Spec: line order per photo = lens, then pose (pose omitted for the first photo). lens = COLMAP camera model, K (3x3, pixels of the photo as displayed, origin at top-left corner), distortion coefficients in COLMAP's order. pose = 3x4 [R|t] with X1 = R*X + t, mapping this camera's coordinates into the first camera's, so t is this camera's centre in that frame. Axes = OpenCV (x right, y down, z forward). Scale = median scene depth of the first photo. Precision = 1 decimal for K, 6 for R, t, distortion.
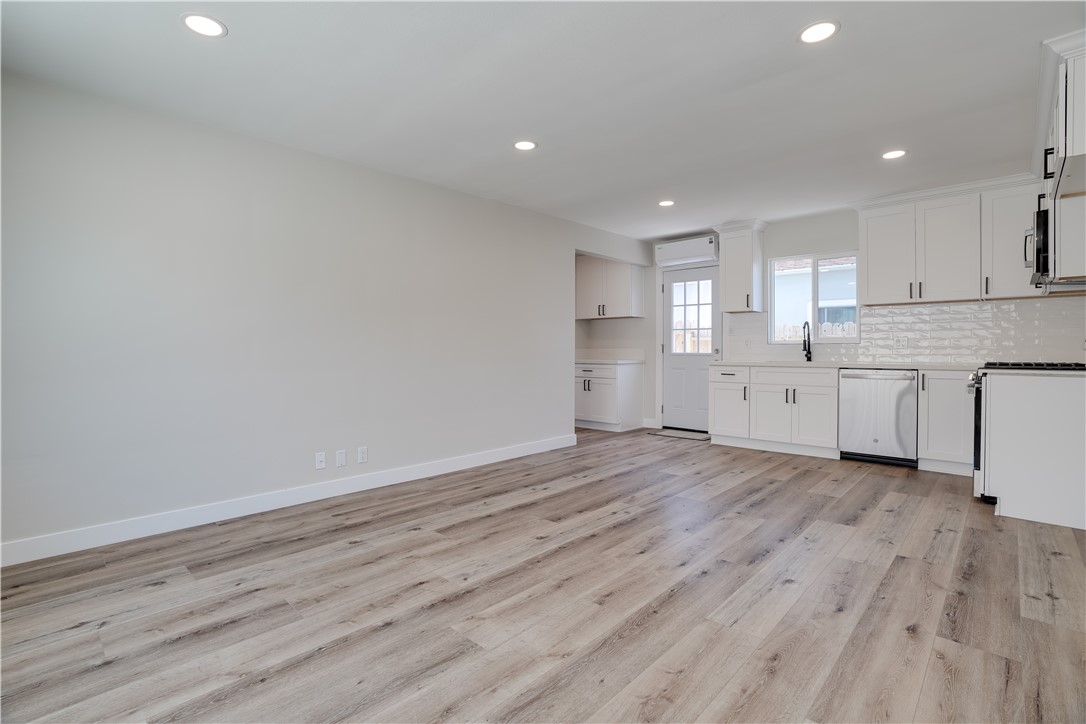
lens RADIAL K [[512.1, 0, 544.2], [0, 512.1, 351.7], [0, 0, 1]] dist [-0.069744, 0.027987]
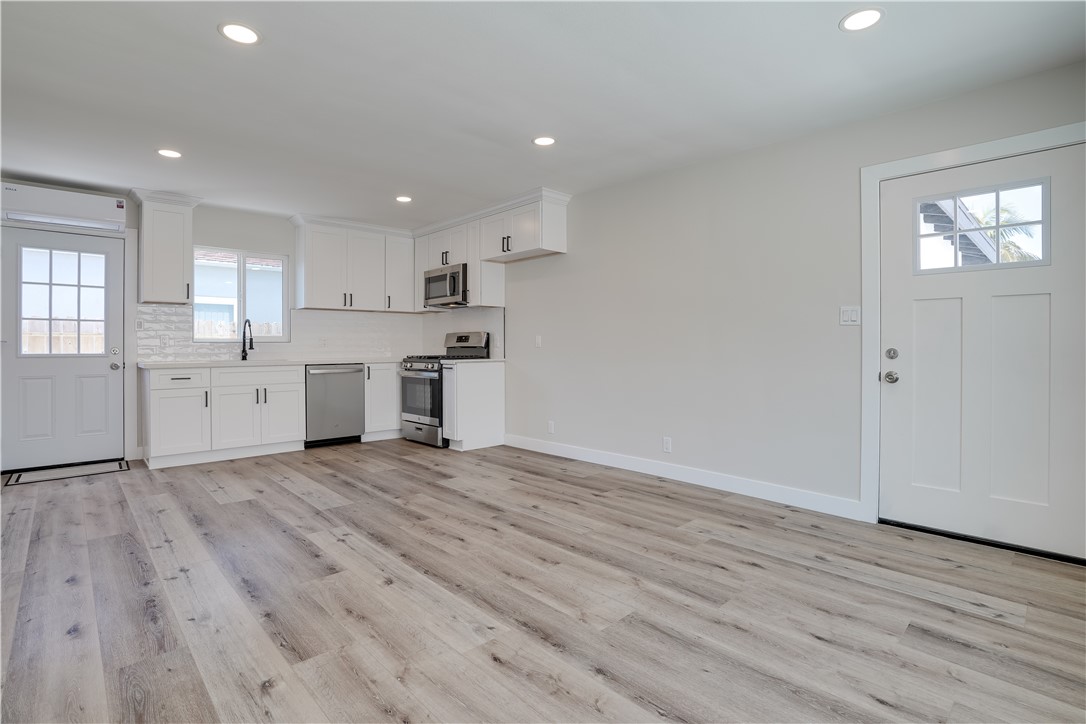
lens RADIAL K [[512.1, 0, 544.2], [0, 512.1, 351.7], [0, 0, 1]] dist [-0.069744, 0.027987]
pose [[0.059701, -0.010654, 0.998159, -0.741259], [0.008124, 0.999915, 0.010187, -0.004676], [-0.998183, 0.007501, 0.059782, 0.664460]]
